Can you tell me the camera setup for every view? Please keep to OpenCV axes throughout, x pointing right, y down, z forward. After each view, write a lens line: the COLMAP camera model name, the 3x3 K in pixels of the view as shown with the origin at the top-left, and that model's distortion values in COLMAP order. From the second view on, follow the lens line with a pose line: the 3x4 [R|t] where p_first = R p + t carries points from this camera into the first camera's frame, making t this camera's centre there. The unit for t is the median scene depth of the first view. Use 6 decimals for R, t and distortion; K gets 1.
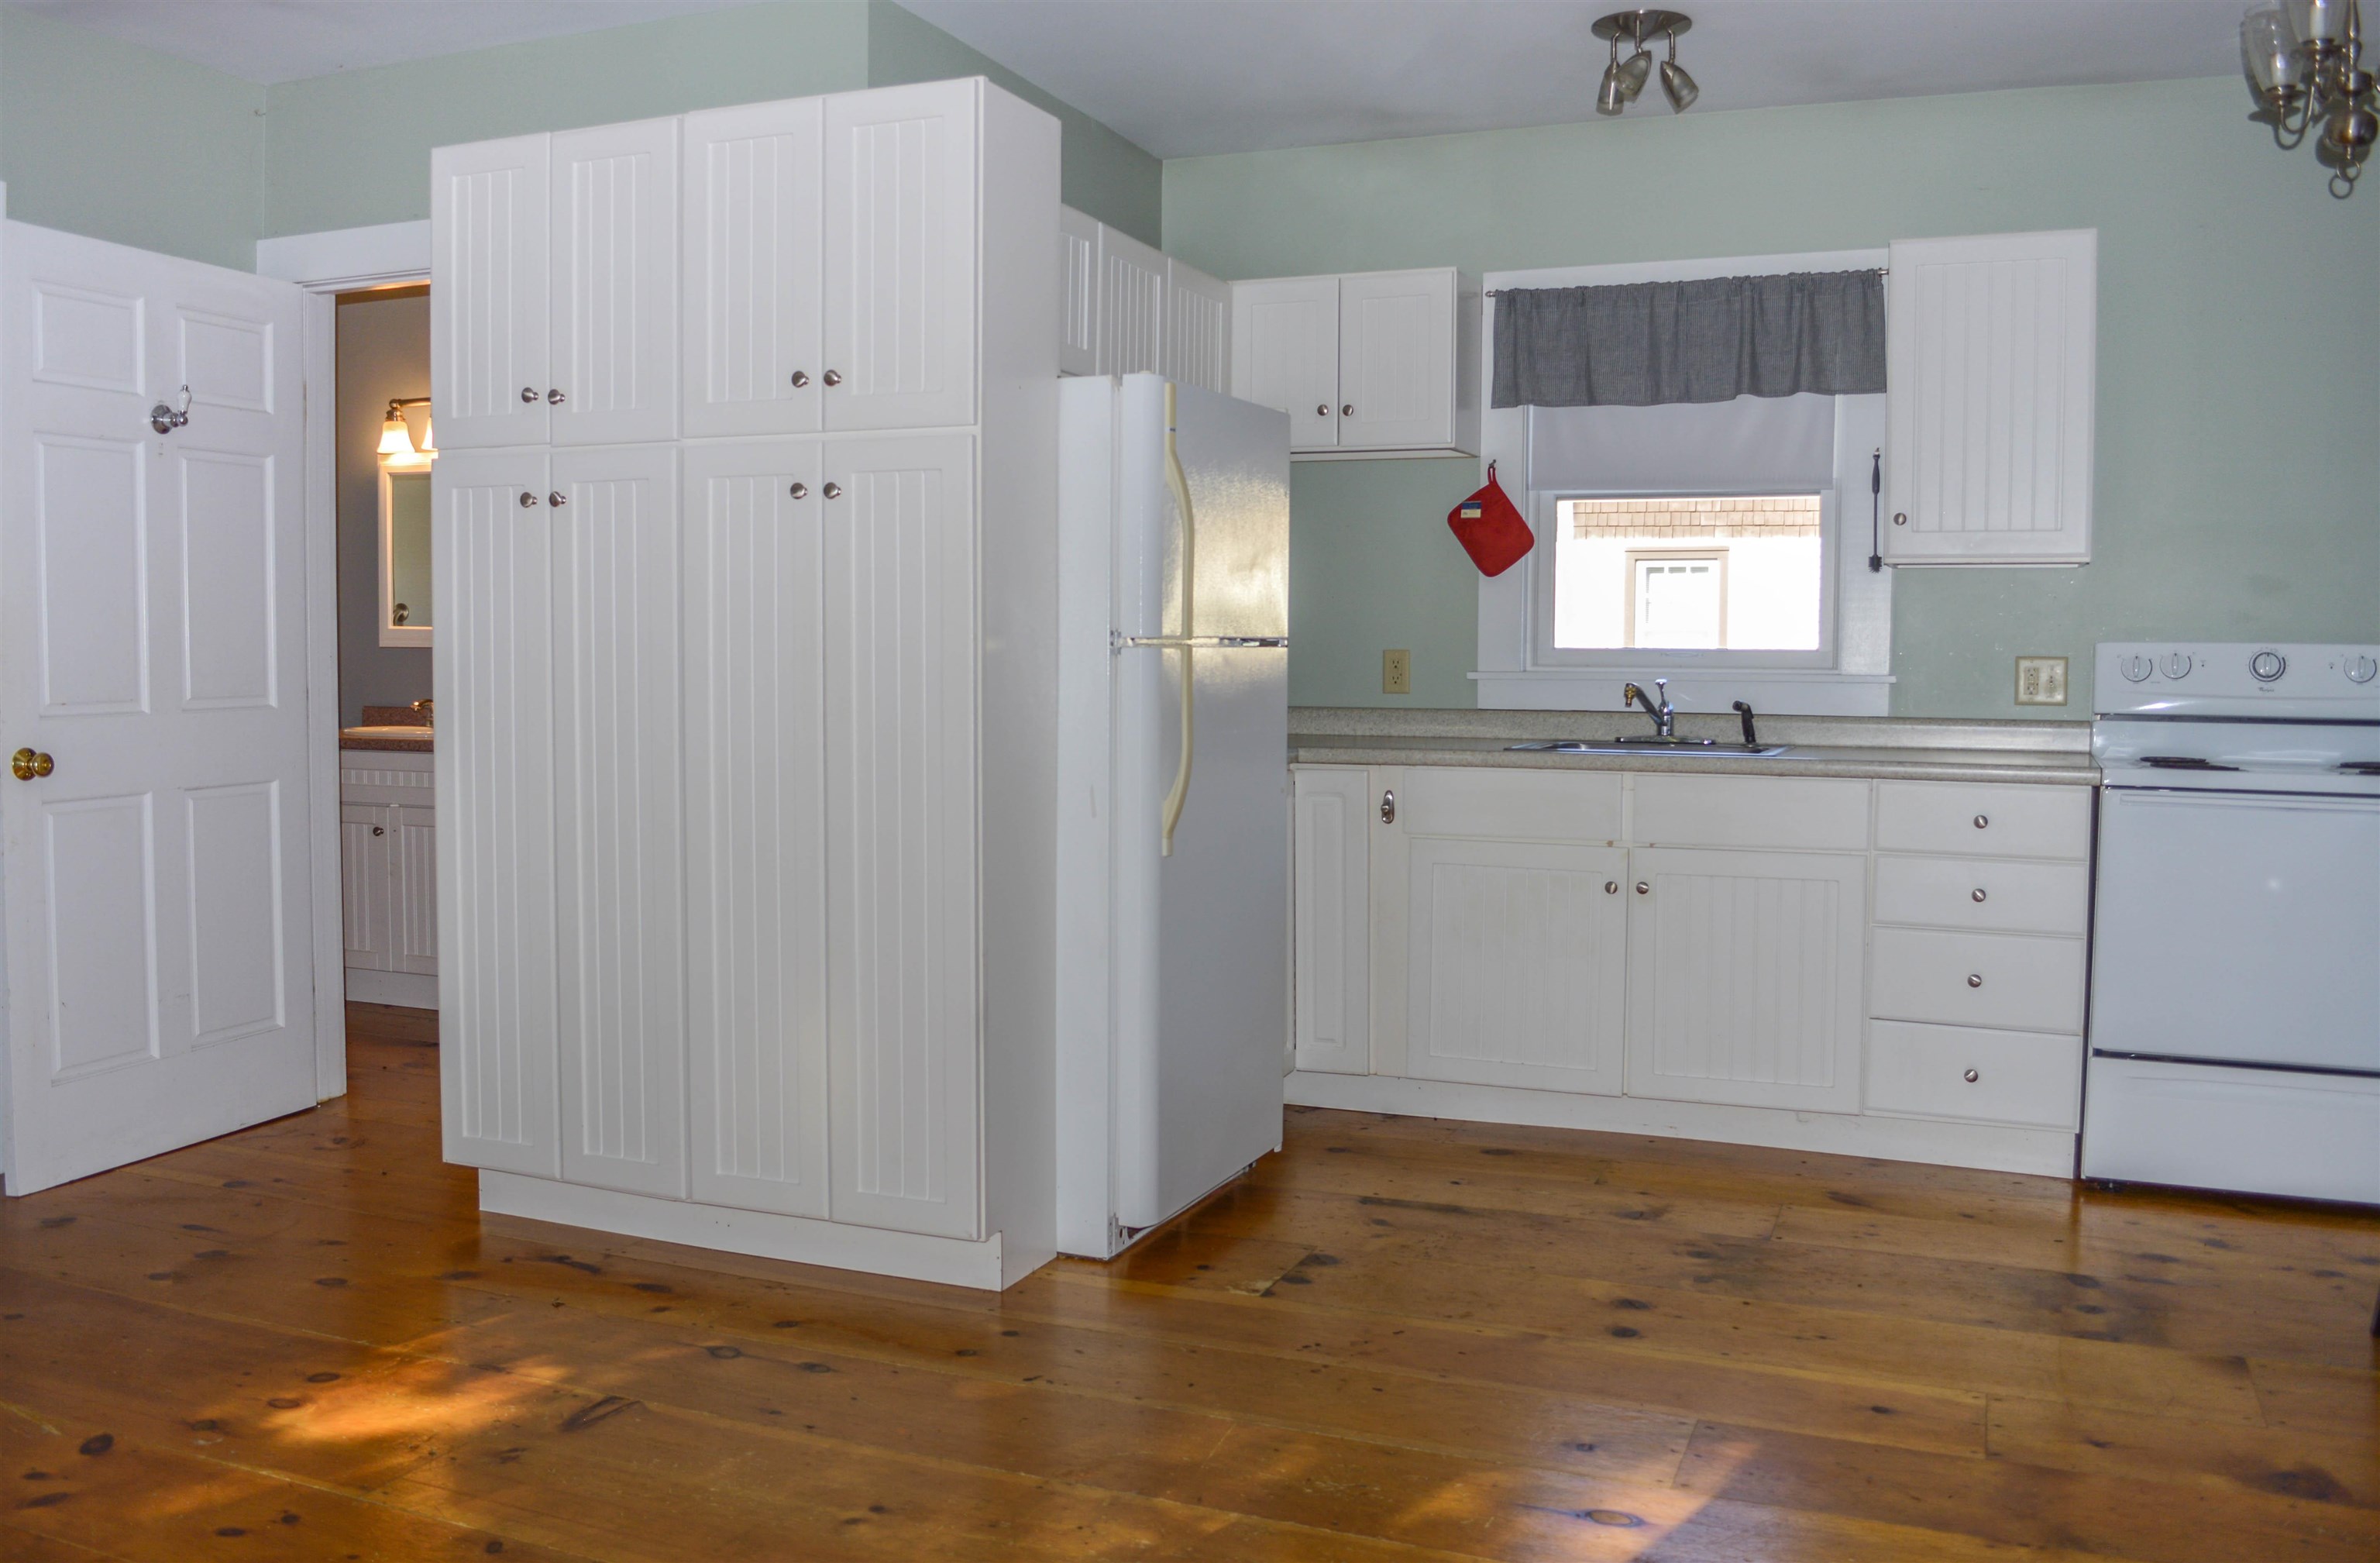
lens RADIAL K [[1971.8, 0, 1135.8], [0, 1971.8, 756.4], [0, 0, 1]] dist [-0.075477, -0.002070]
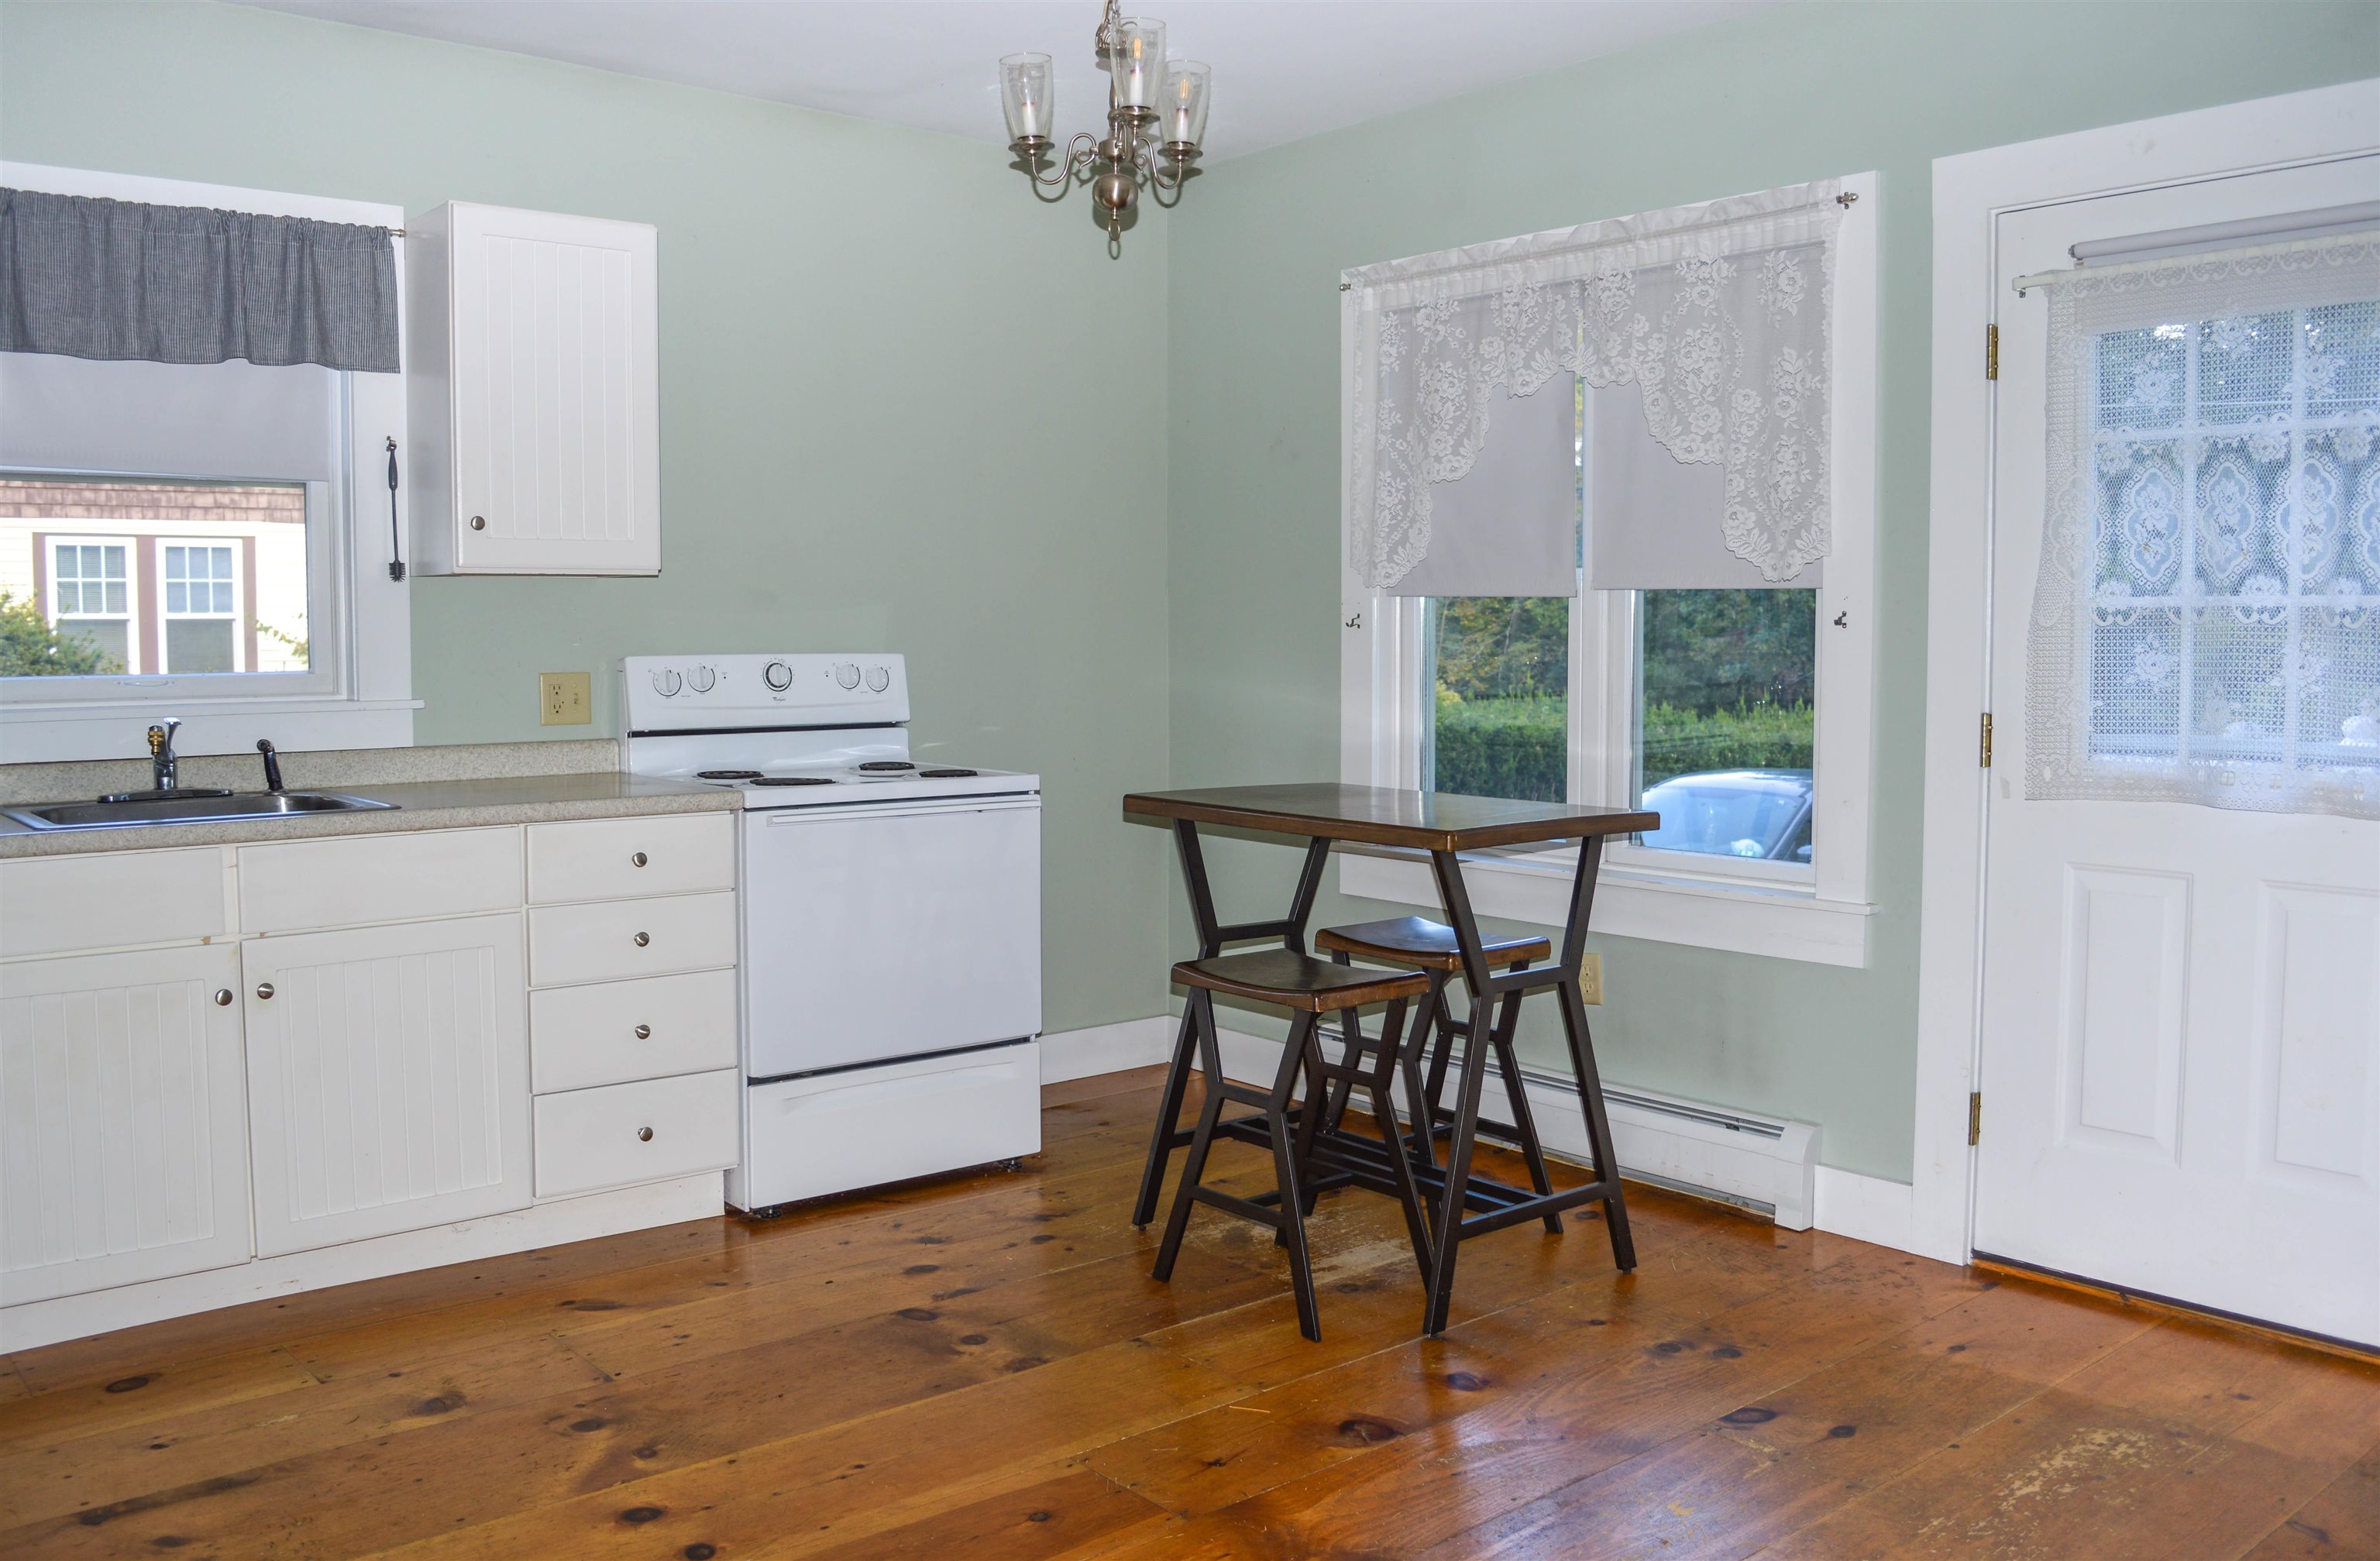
lens RADIAL K [[1971.5, 0, 1135.8], [0, 1971.5, 755.4], [0, 0, 1]] dist [-0.075477, -0.002070]
pose [[0.457739, -0.068487, 0.886445, -0.240528], [0.054172, 0.997325, 0.049081, -0.042115], [-0.887435, 0.025554, 0.460225, 0.314859]]
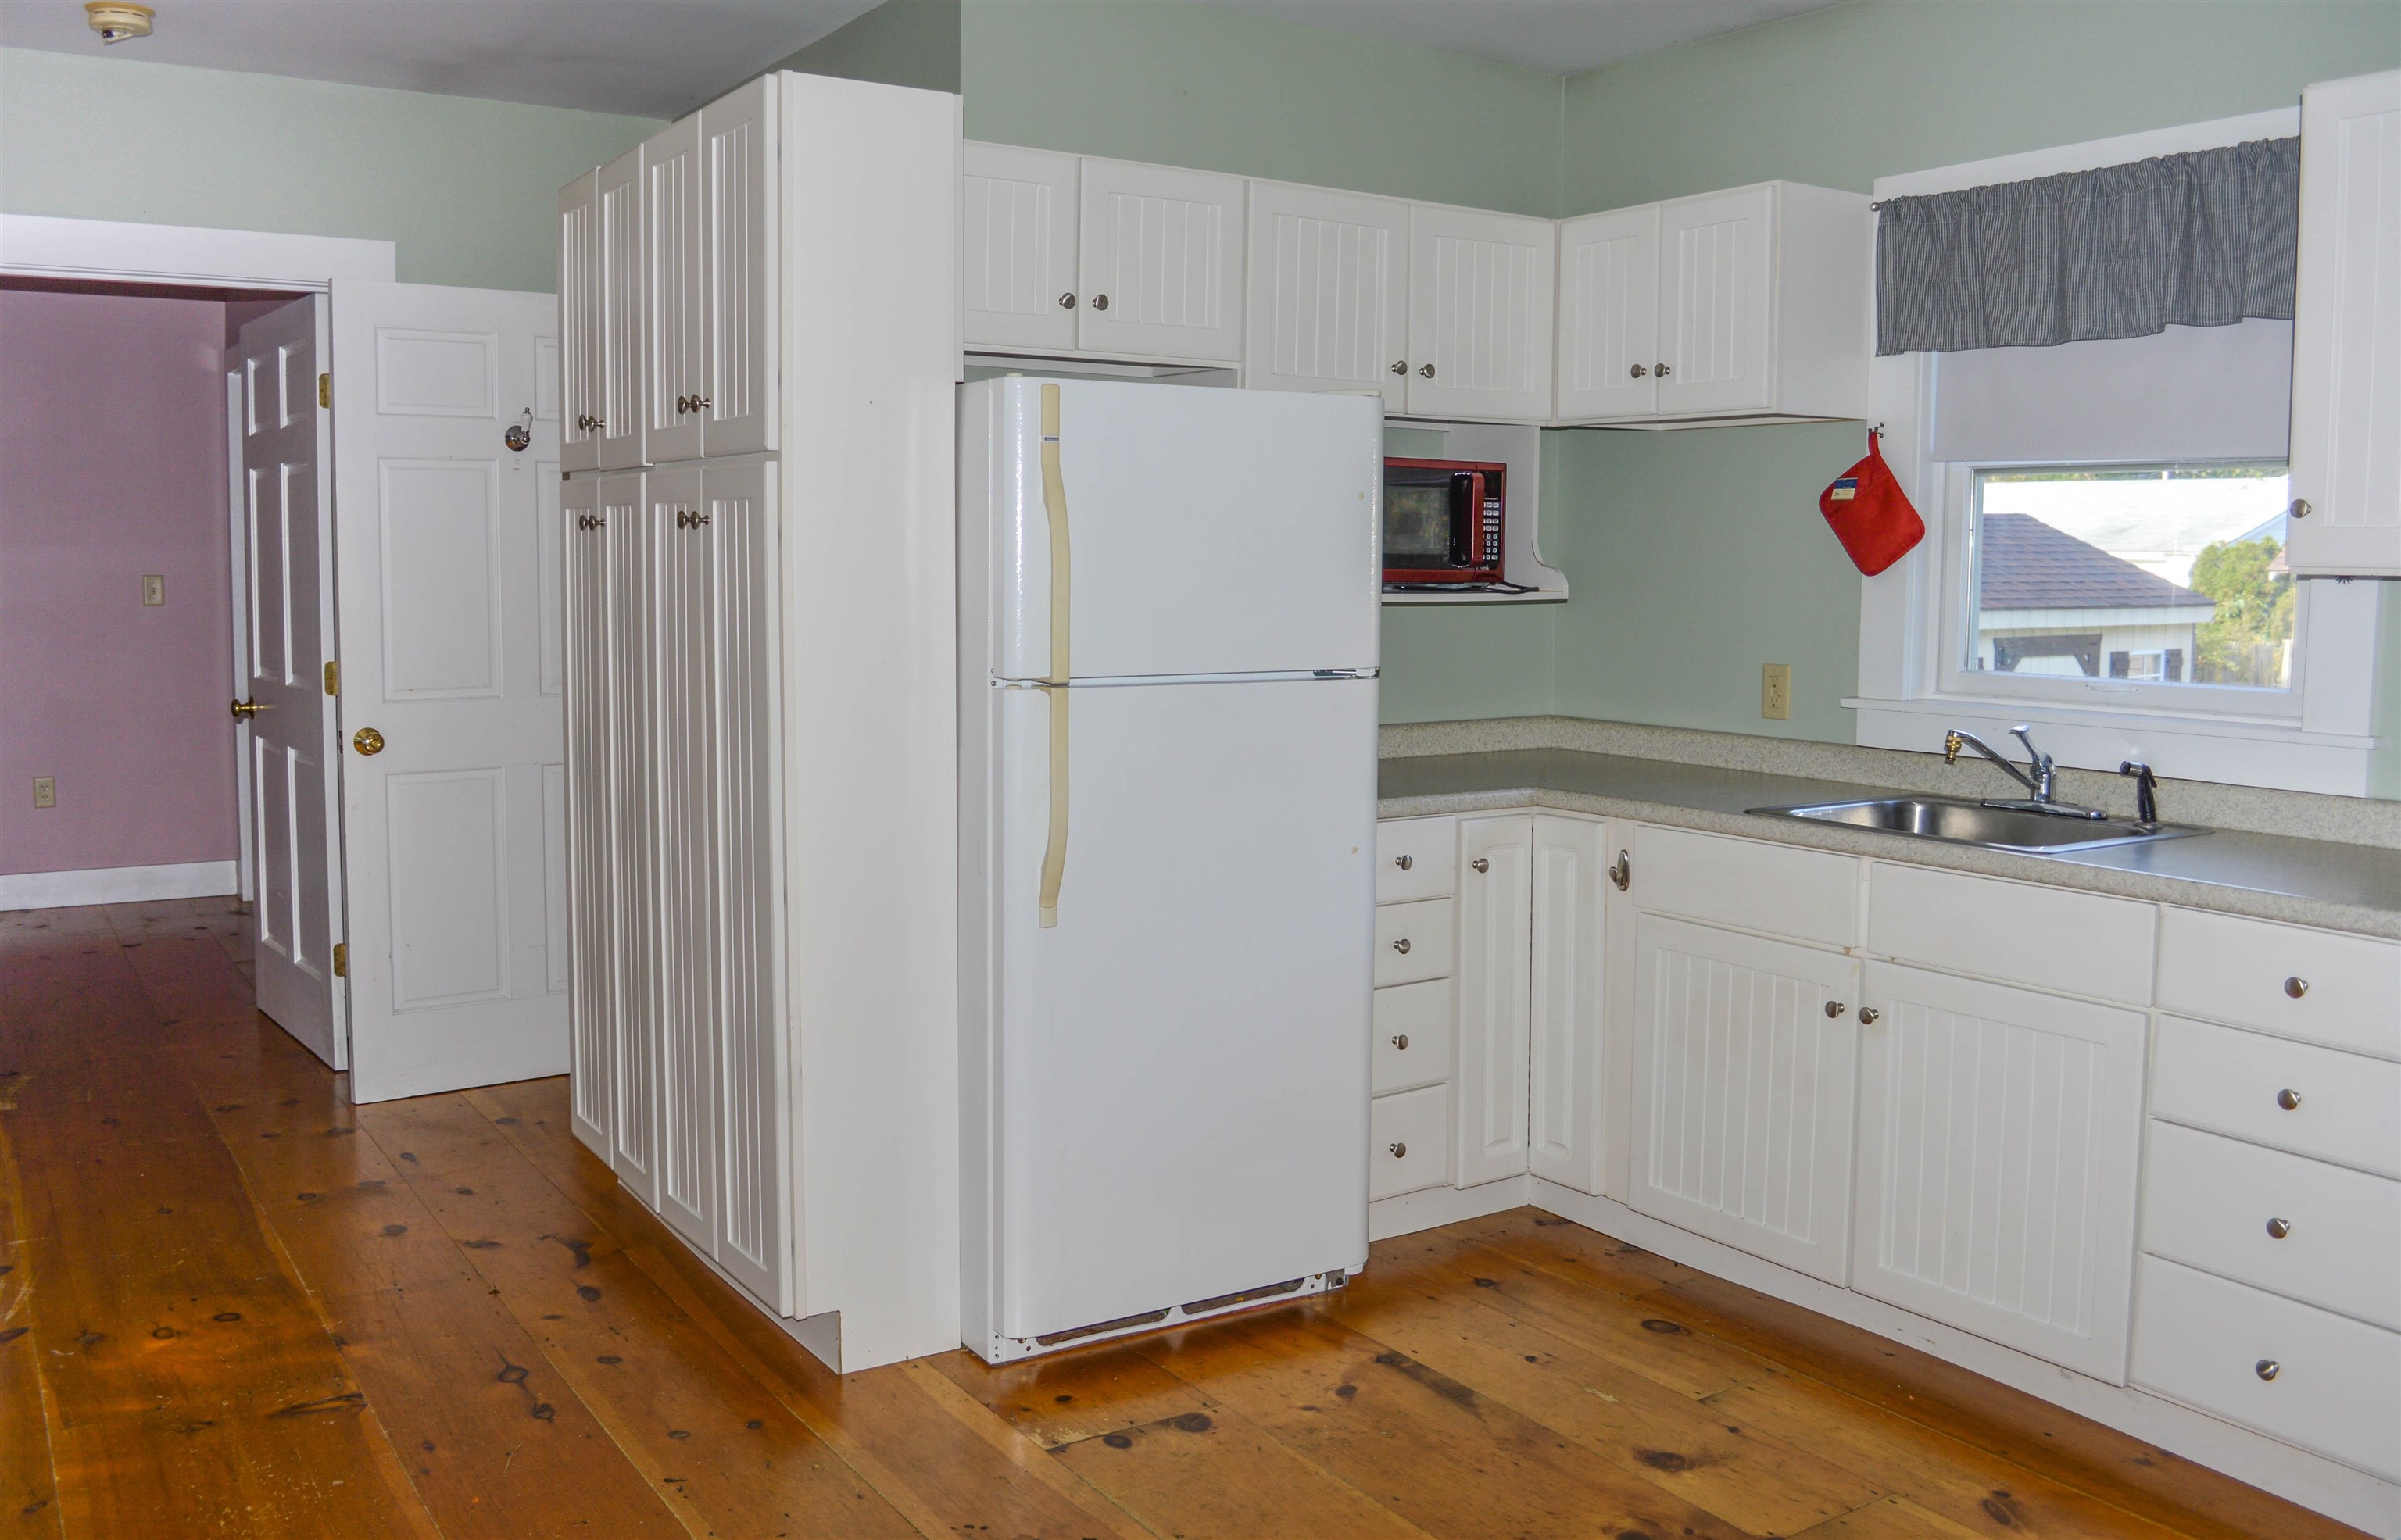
lens RADIAL K [[1964.0, 0, 1198.4], [0, 1964.0, 732.2], [0, 0, 1]] dist [-0.080148, 0.004748]
pose [[0.836595, 0.050109, -0.545525, 0.410371], [-0.036787, 0.998699, 0.035321, -0.051482], [0.546585, -0.009482, 0.837350, 0.237380]]
